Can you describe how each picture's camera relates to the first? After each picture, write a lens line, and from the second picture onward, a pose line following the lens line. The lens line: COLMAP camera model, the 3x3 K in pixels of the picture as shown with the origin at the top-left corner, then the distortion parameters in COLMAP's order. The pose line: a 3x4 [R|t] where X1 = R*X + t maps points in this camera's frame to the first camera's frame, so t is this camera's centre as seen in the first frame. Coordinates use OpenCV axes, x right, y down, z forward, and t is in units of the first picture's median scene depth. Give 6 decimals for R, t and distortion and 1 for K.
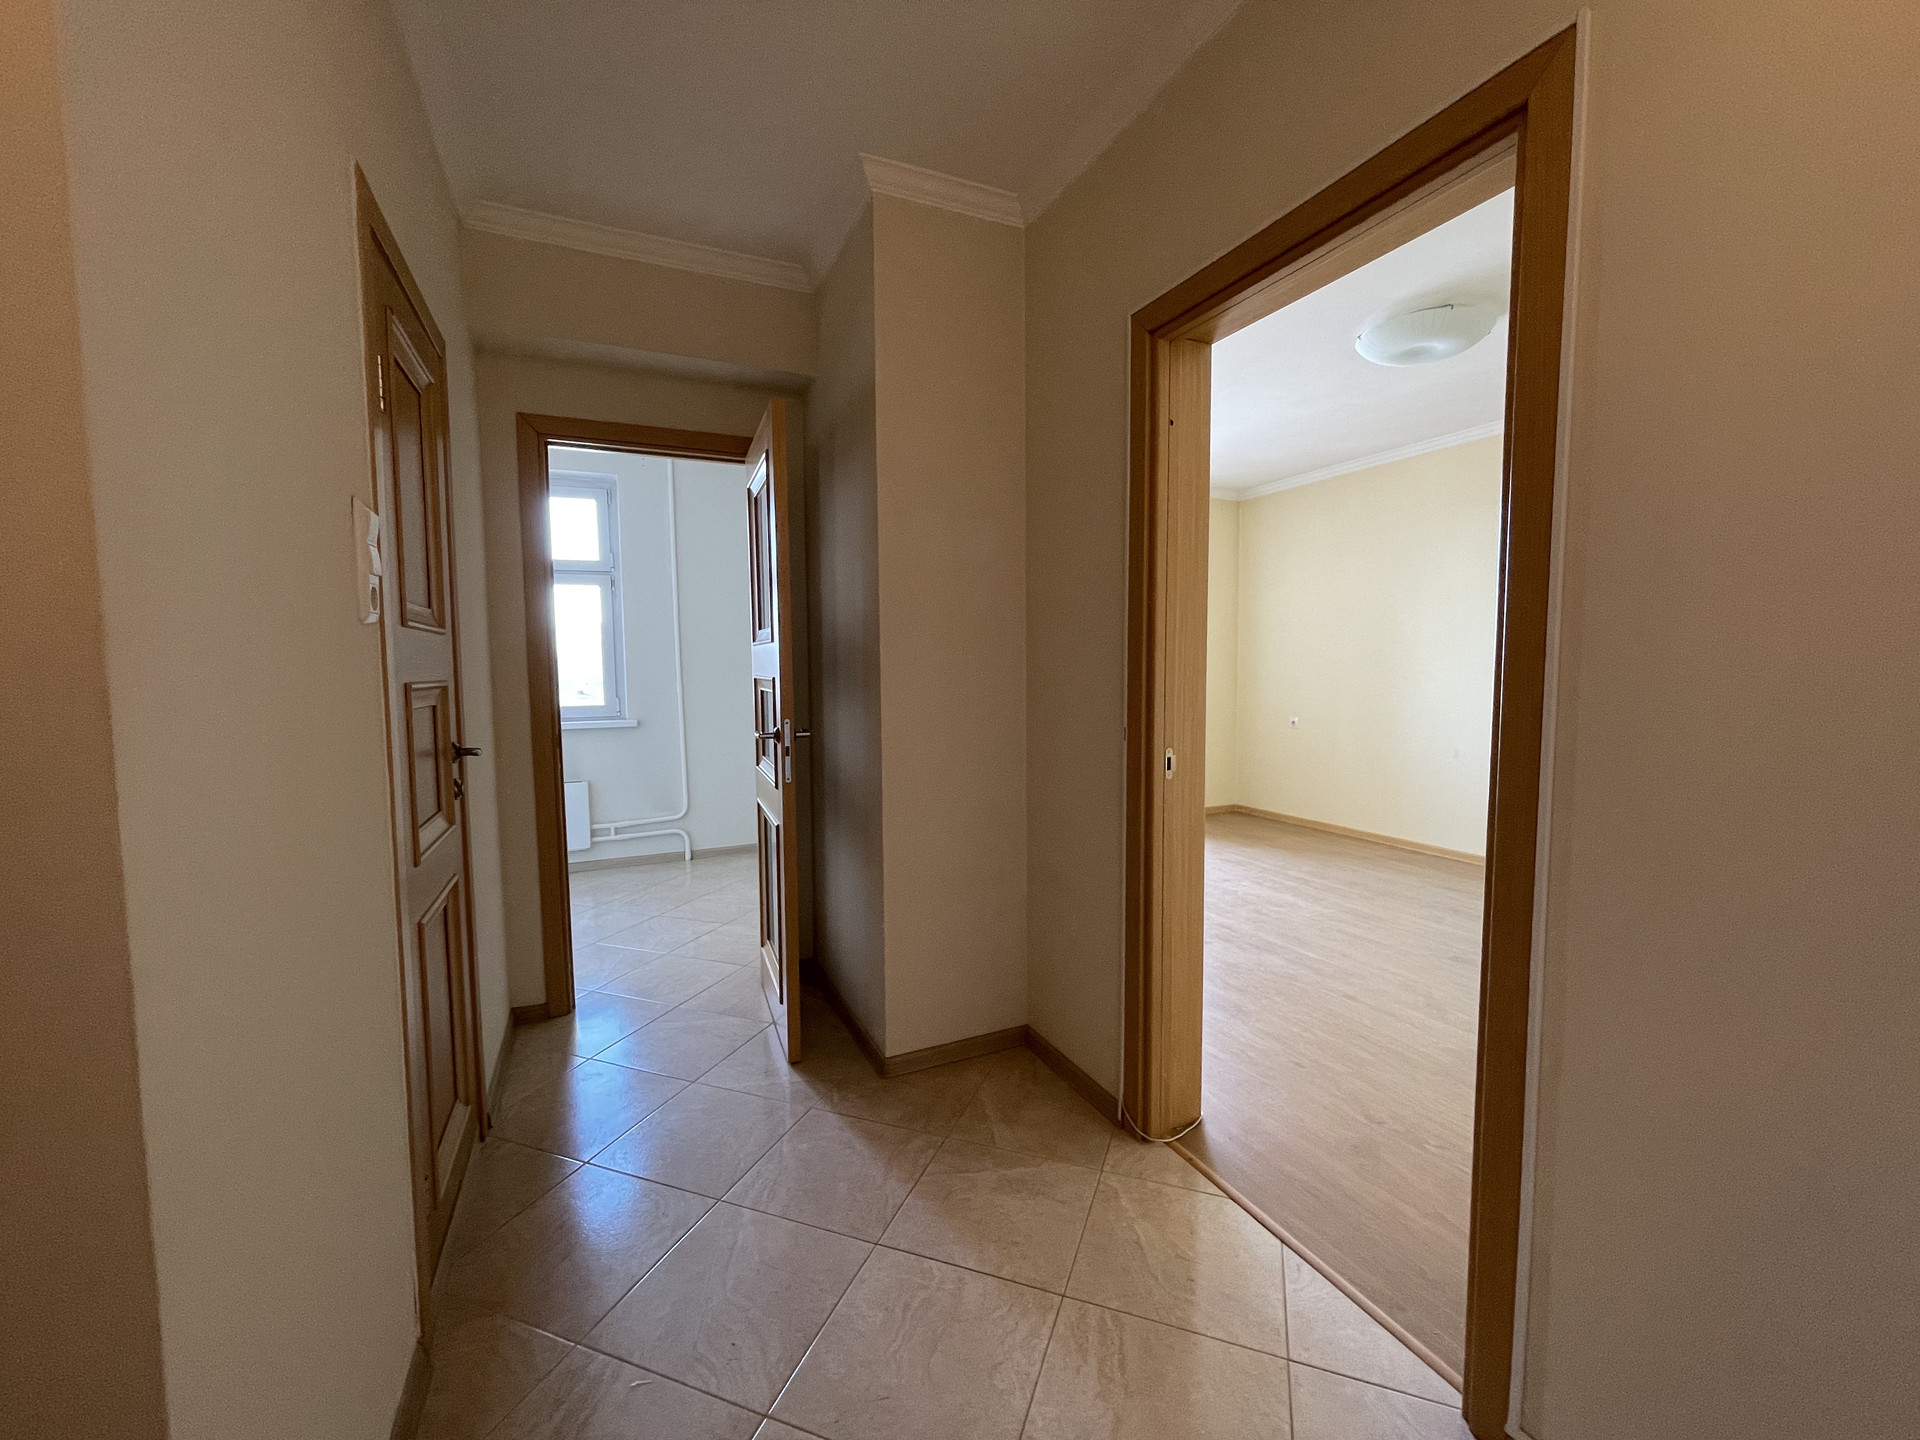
lens RADIAL K [[784.3, 0, 960.0], [0, 784.3, 720.0], [0, 0, 1]] dist [-0.000335, 0.000035]
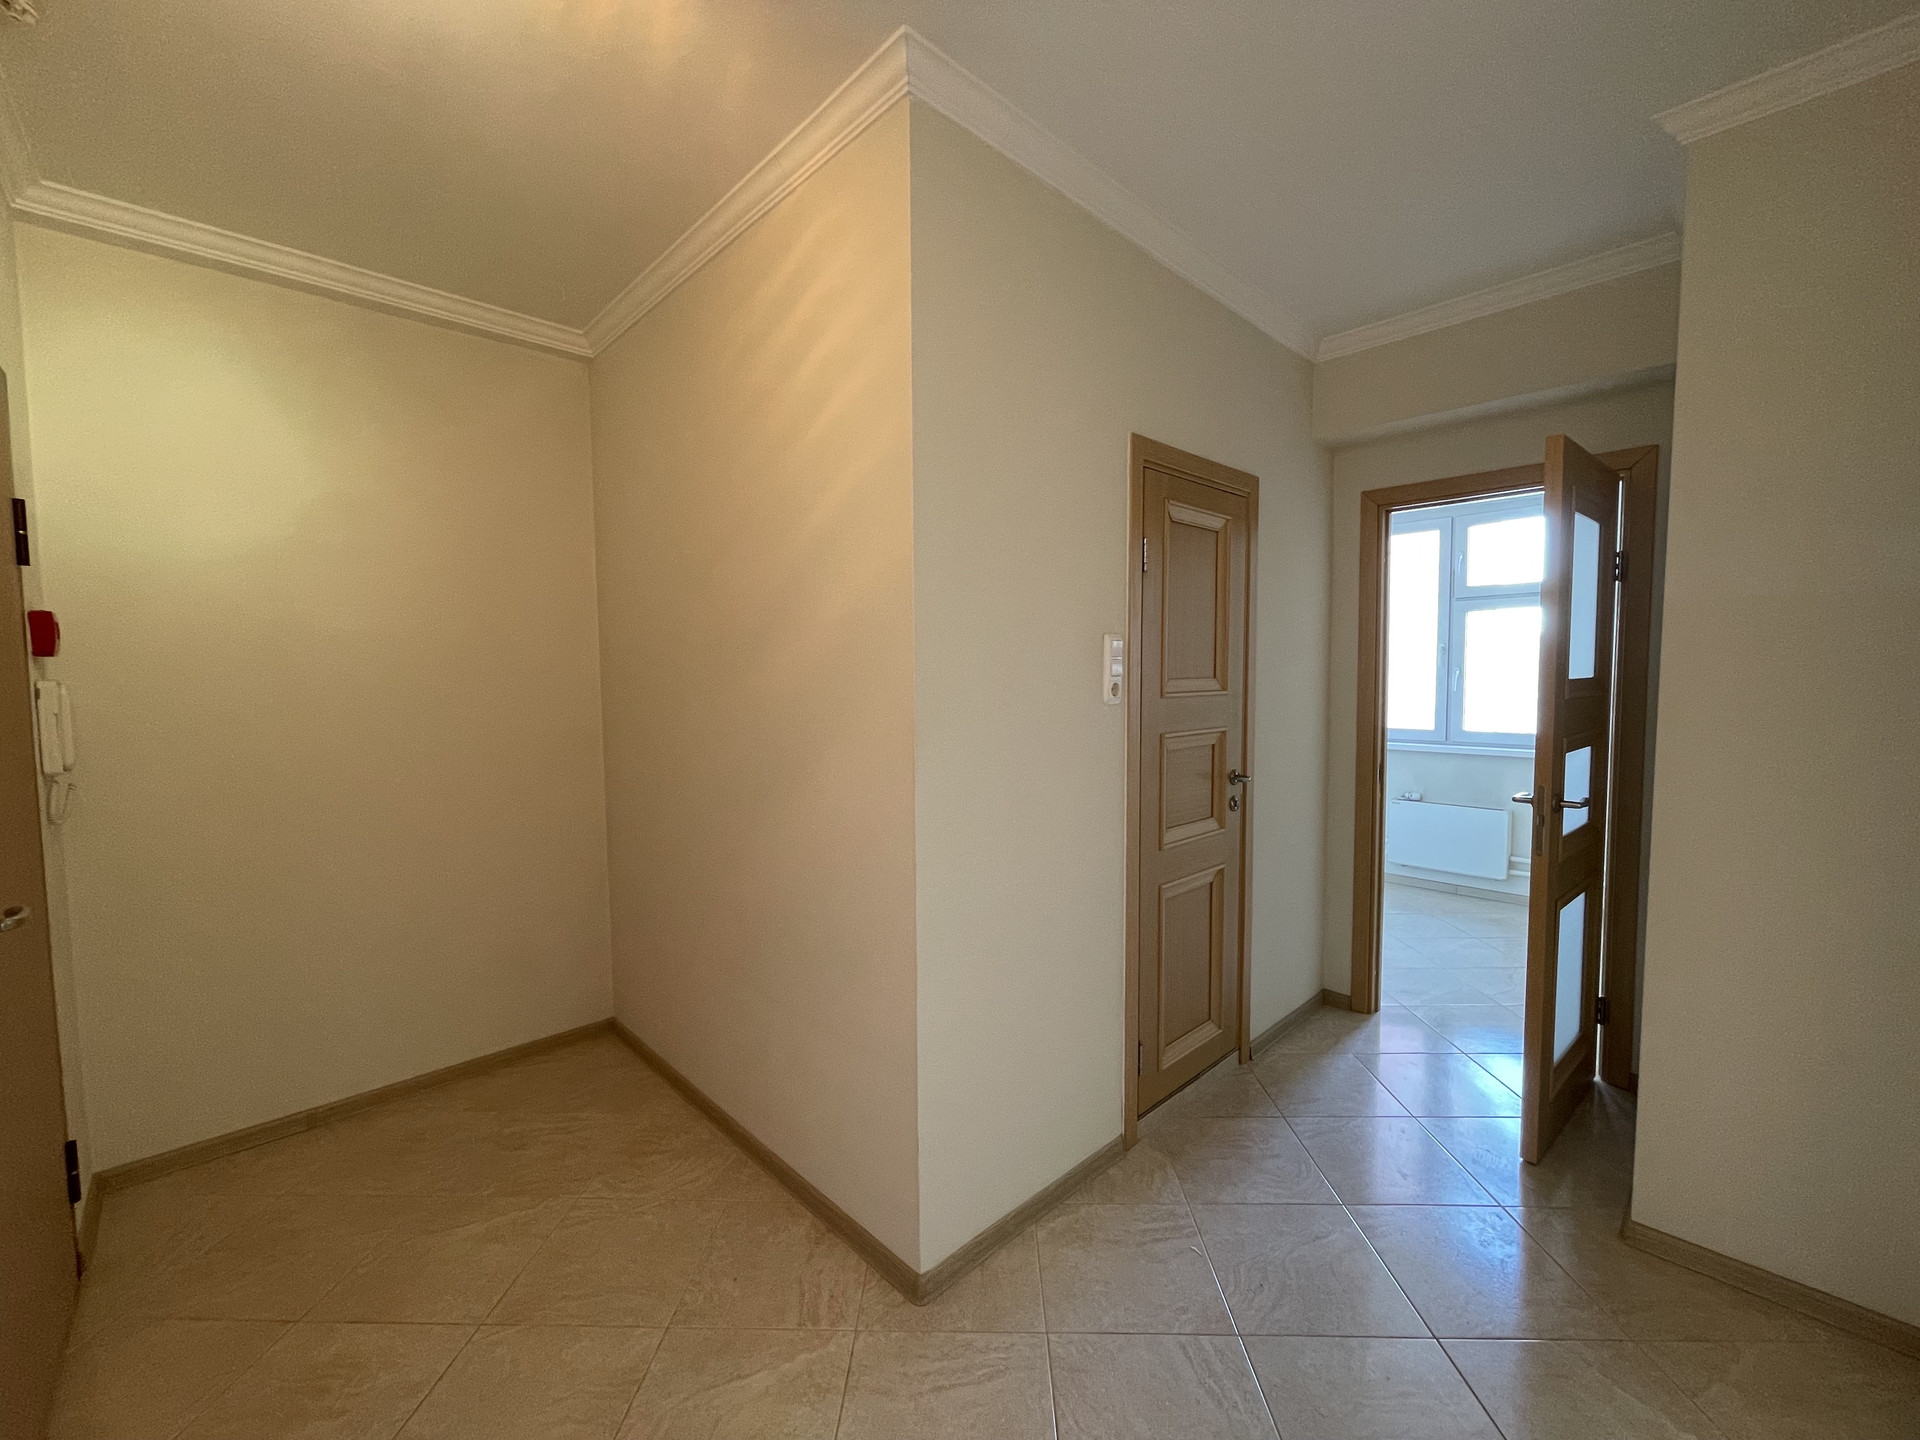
lens RADIAL K [[784.3, 0, 960.0], [0, 784.3, 720.0], [0, 0, 1]] dist [-0.000335, 0.000035]
pose [[0.321802, 0.063769, -0.944657, 0.494515], [-0.057862, 0.997189, 0.047605, -0.094653], [0.945037, 0.039341, 0.324588, 0.081045]]
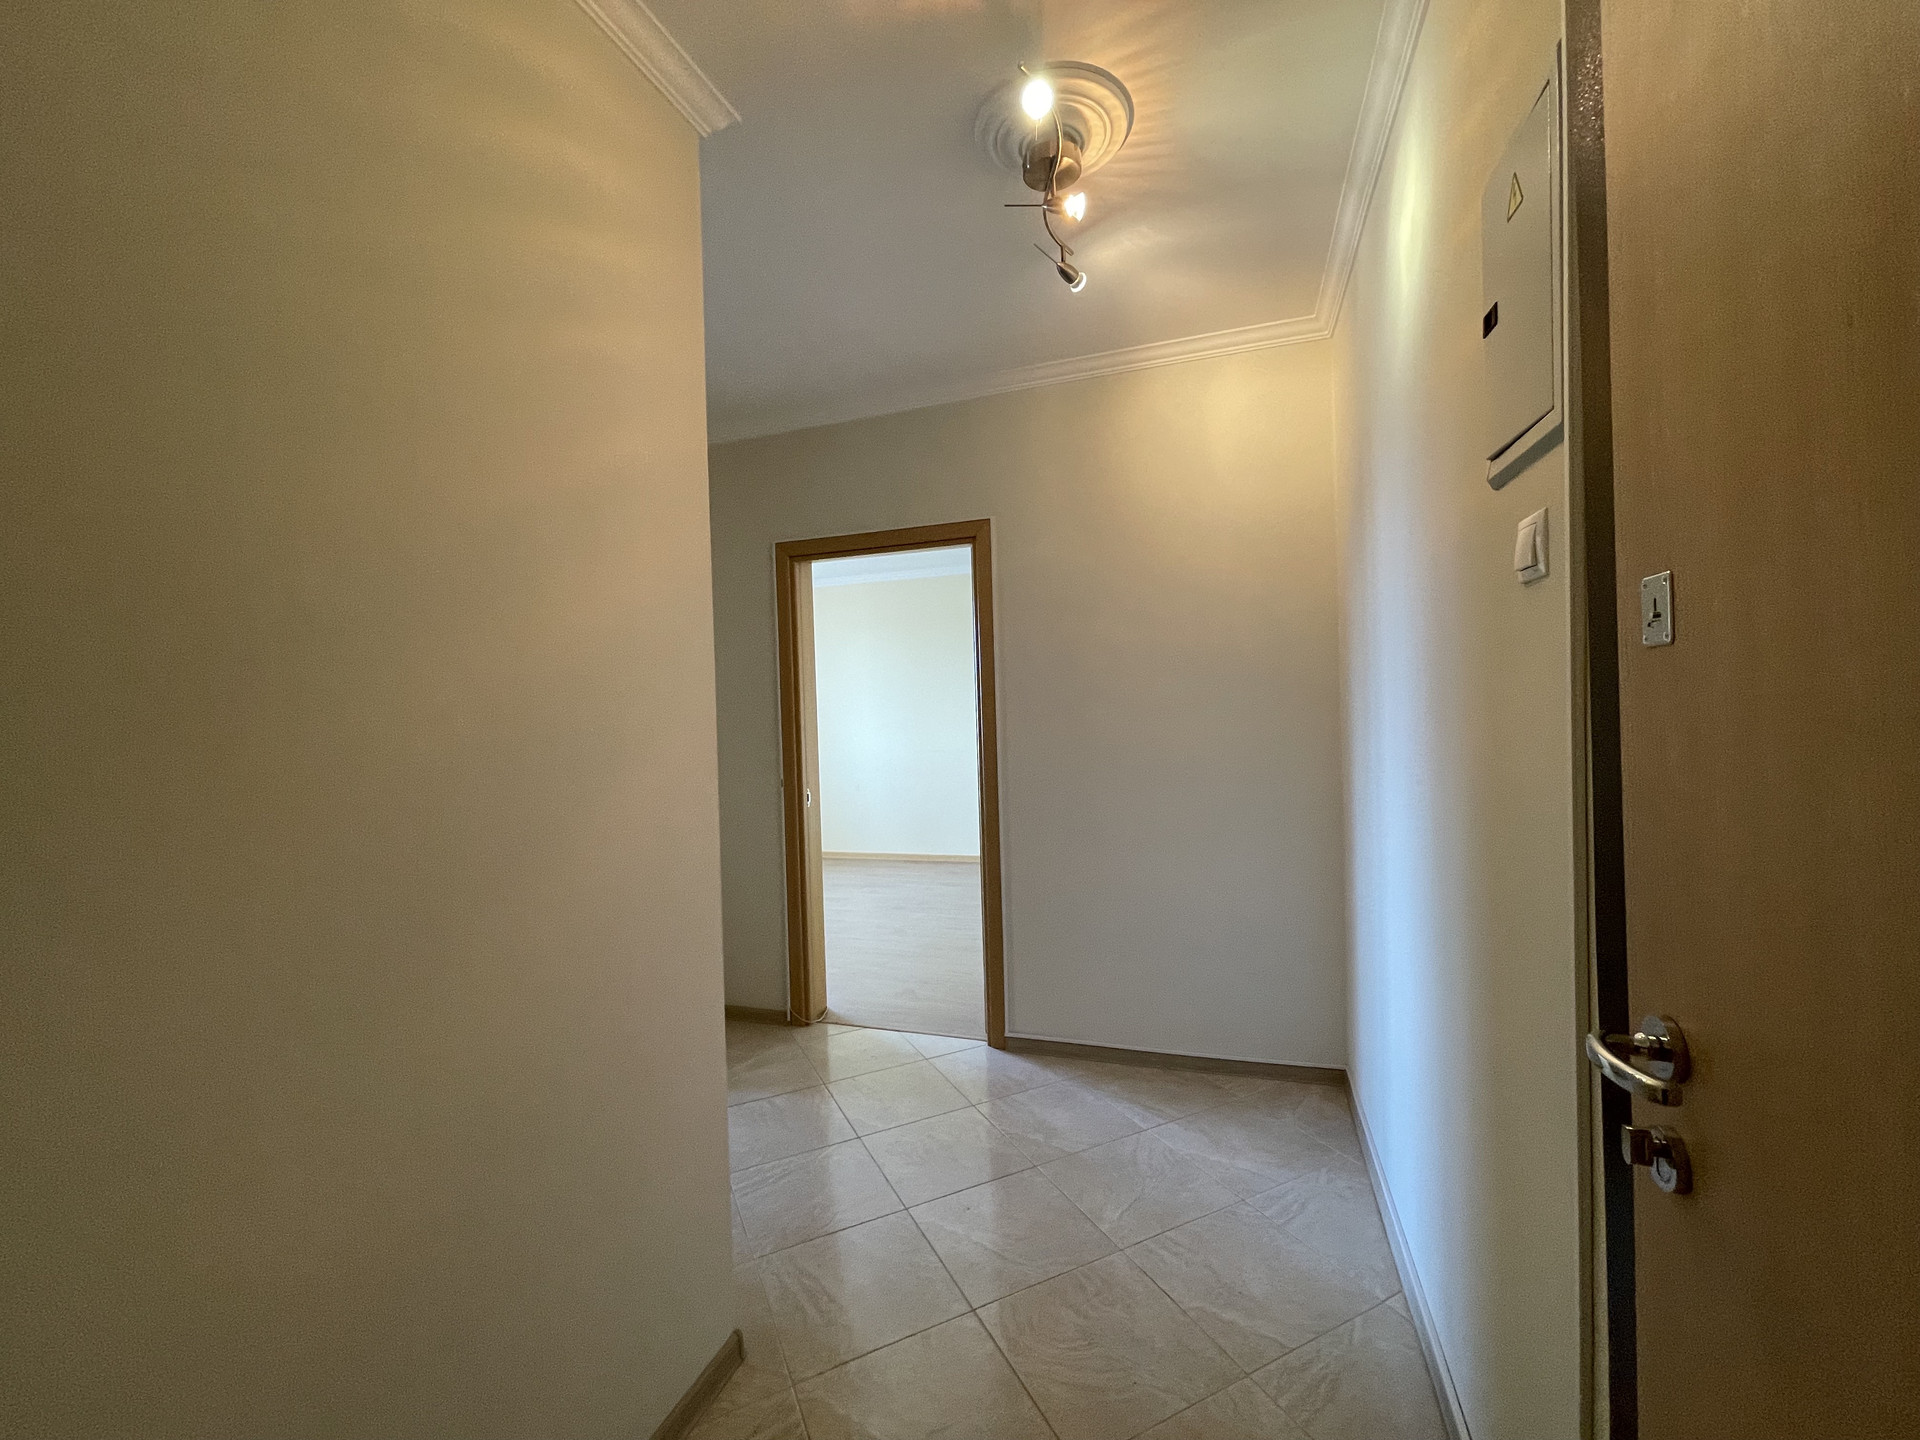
lens RADIAL K [[784.3, 0, 960.0], [0, 784.3, 720.0], [0, 0, 1]] dist [-0.000335, 0.000035]
pose [[0.691726, -0.024275, 0.721752, -0.742090], [0.080626, 0.995782, -0.043781, -0.012134], [-0.717645, 0.088476, 0.690766, -0.454139]]
